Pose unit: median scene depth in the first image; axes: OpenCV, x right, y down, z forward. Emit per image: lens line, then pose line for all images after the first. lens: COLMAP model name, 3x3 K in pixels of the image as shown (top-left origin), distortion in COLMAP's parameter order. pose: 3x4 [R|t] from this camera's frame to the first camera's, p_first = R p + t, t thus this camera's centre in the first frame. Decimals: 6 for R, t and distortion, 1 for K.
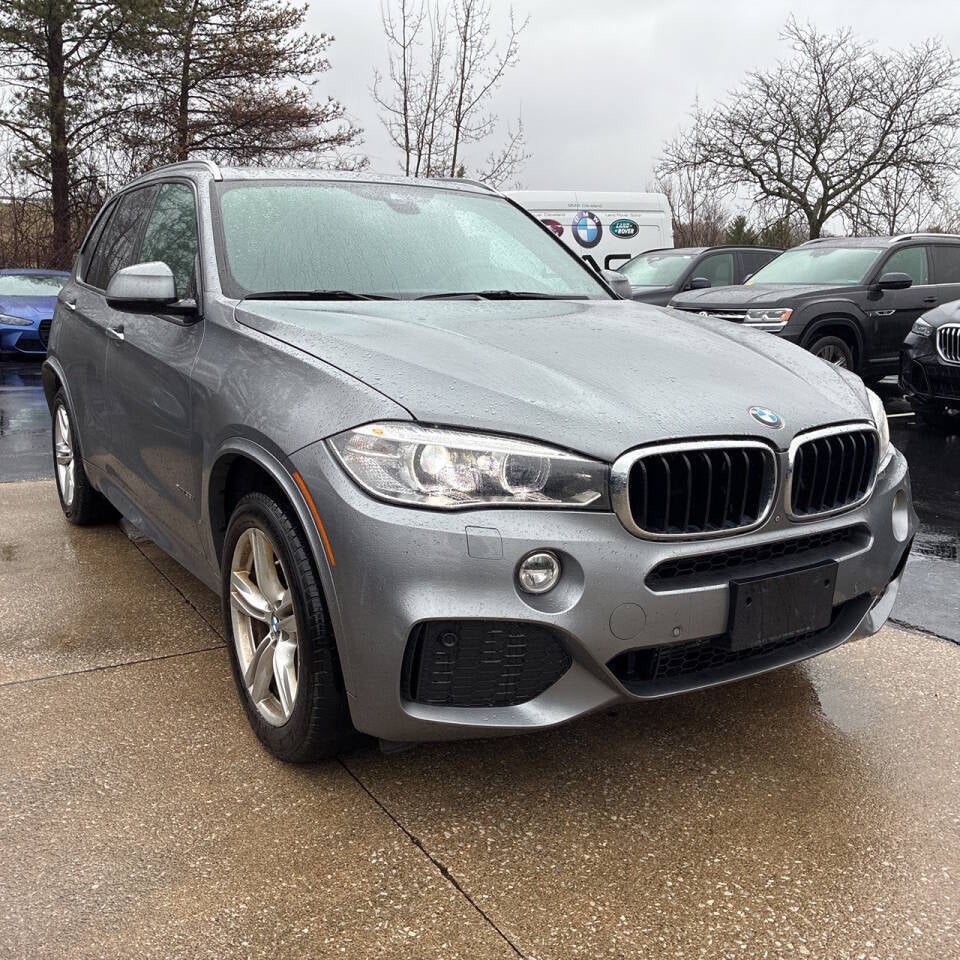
lens RADIAL K [[1001.0, 0, 476.6], [0, 1001.0, 481.0], [0, 0, 1]] dist [-0.012347, 0.071573]
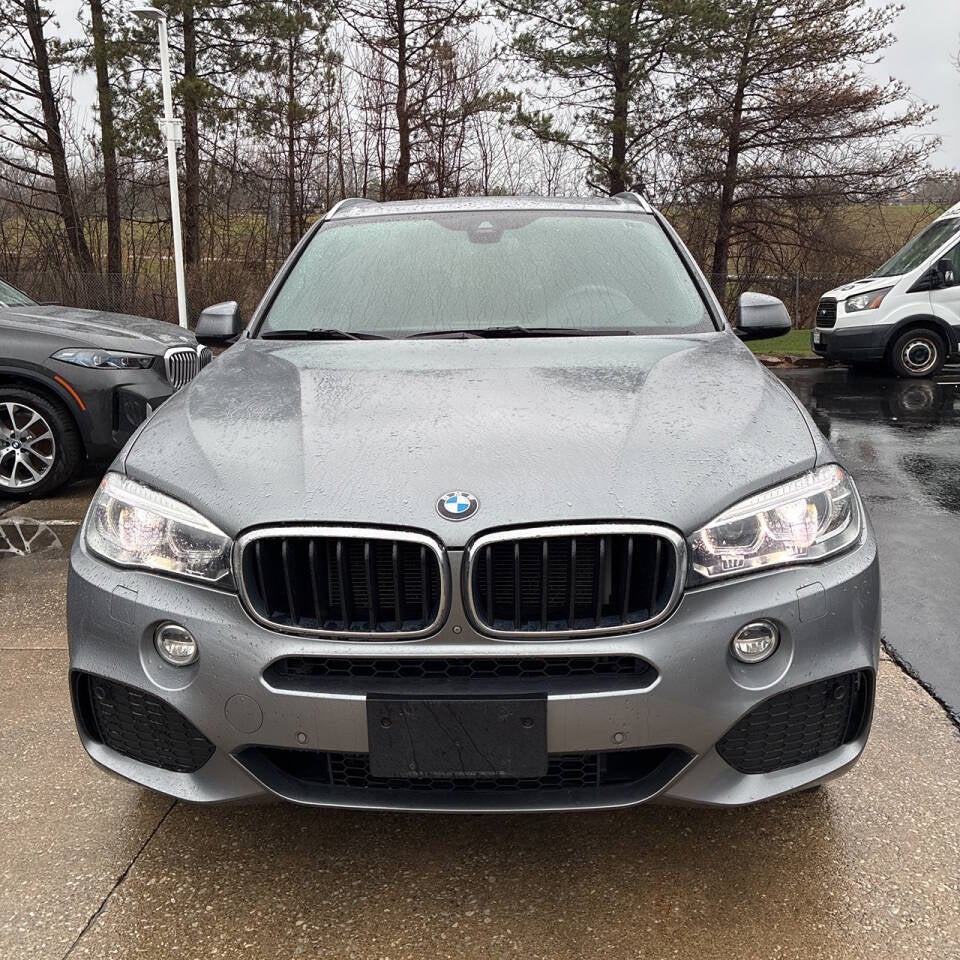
lens RADIAL K [[1001.0, 0, 476.6], [0, 1001.0, 481.0], [0, 0, 1]] dist [-0.012347, 0.071573]
pose [[0.818096, 0.090689, -0.567886, 0.098121], [-0.086694, 0.995651, 0.034110, -0.014456], [0.568510, 0.021327, 0.822400, 0.042919]]
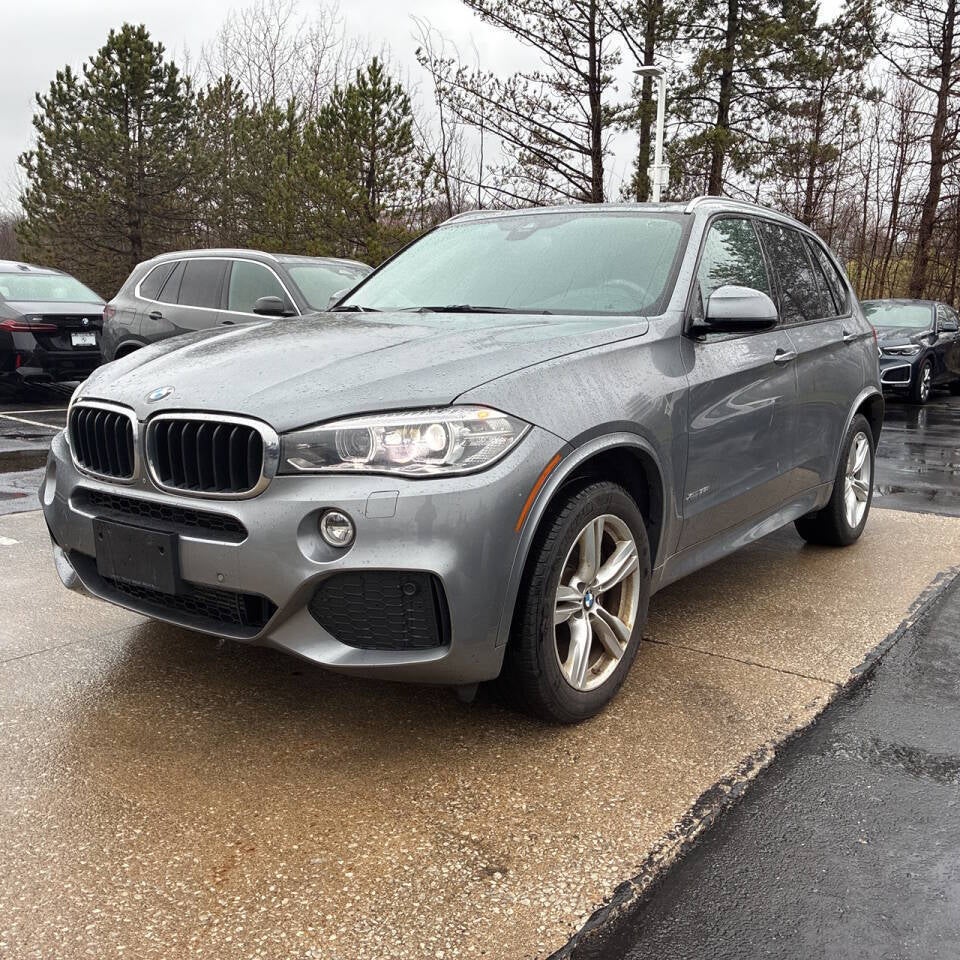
lens RADIAL K [[1001.0, 0, 476.6], [0, 1001.0, 481.0], [0, 0, 1]] dist [-0.012347, 0.071573]
pose [[0.350134, 0.140503, -0.926102, 0.195224], [-0.198156, 0.977421, 0.073371, -0.015993], [0.915500, 0.157823, 0.370069, 0.118583]]
